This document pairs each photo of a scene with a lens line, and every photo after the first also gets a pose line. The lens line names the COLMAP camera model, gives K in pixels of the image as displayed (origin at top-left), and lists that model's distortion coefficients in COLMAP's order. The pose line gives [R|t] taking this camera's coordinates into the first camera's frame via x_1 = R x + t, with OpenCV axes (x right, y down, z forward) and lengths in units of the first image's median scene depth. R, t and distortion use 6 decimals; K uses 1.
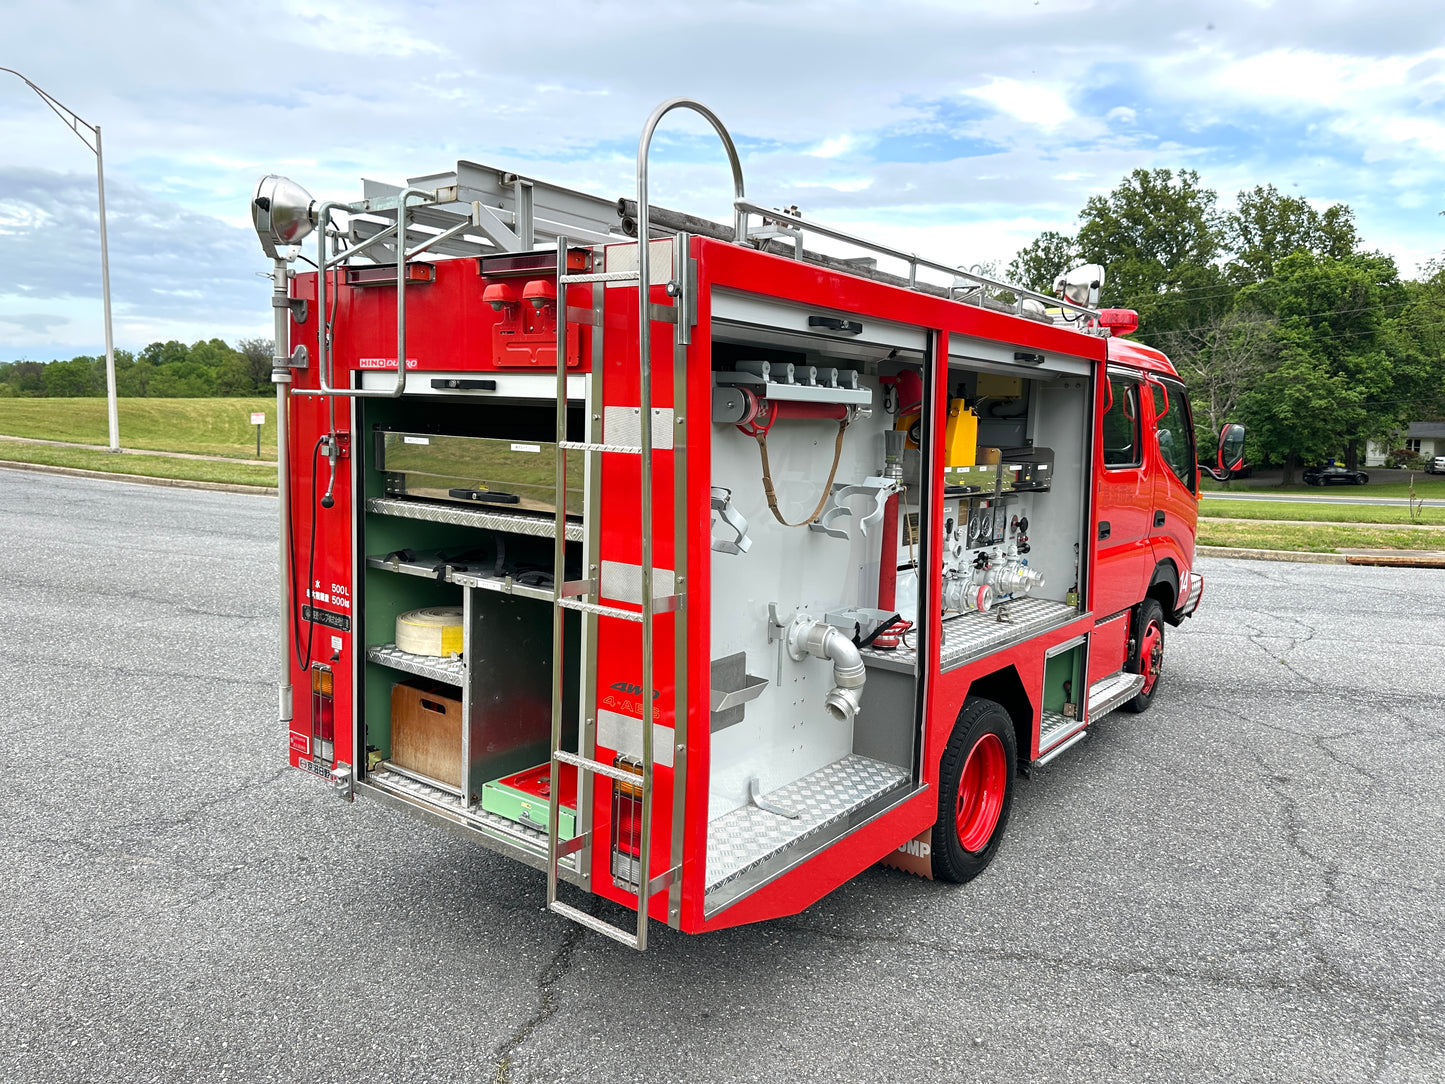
lens RADIAL K [[1039.4, 0, 749.8], [0, 1039.4, 538.9], [0, 0, 1]] dist [-0.003011, -0.002557]
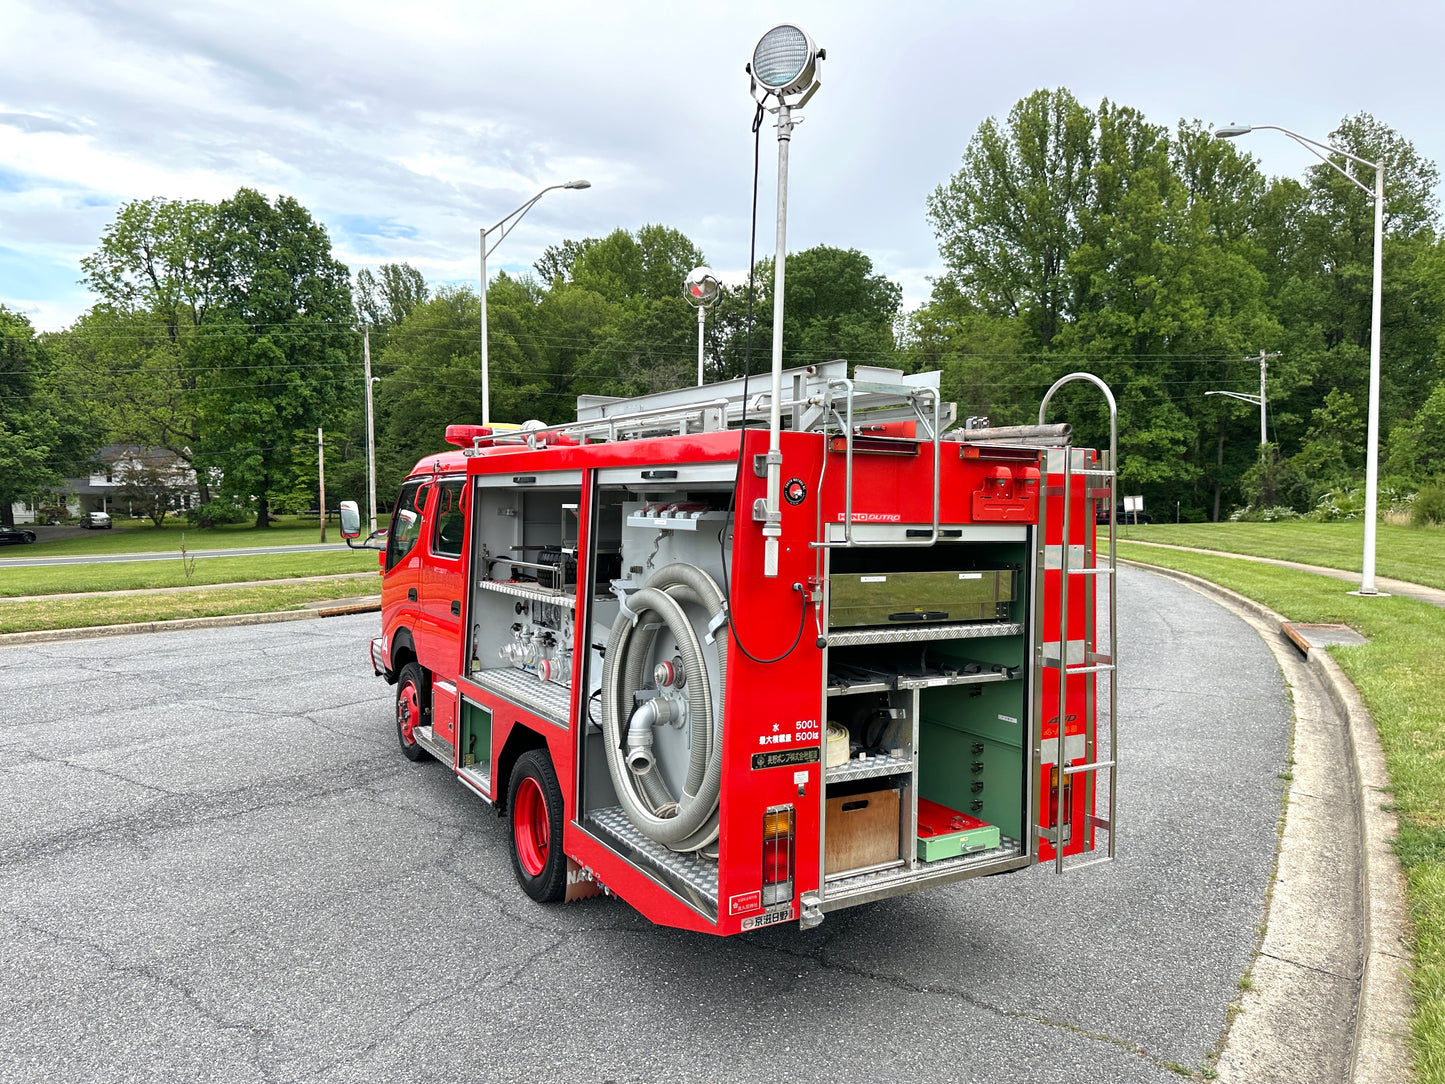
lens RADIAL K [[1018.7, 0, 724.3], [0, 1018.7, 534.6], [0, 0, 1]] dist [0.033772, -0.040274]
pose [[0.371629, -0.052679, 0.926885, -0.702145], [0.103023, 0.994563, 0.015218, -0.086410], [-0.922647, 0.089835, 0.375036, 0.340424]]
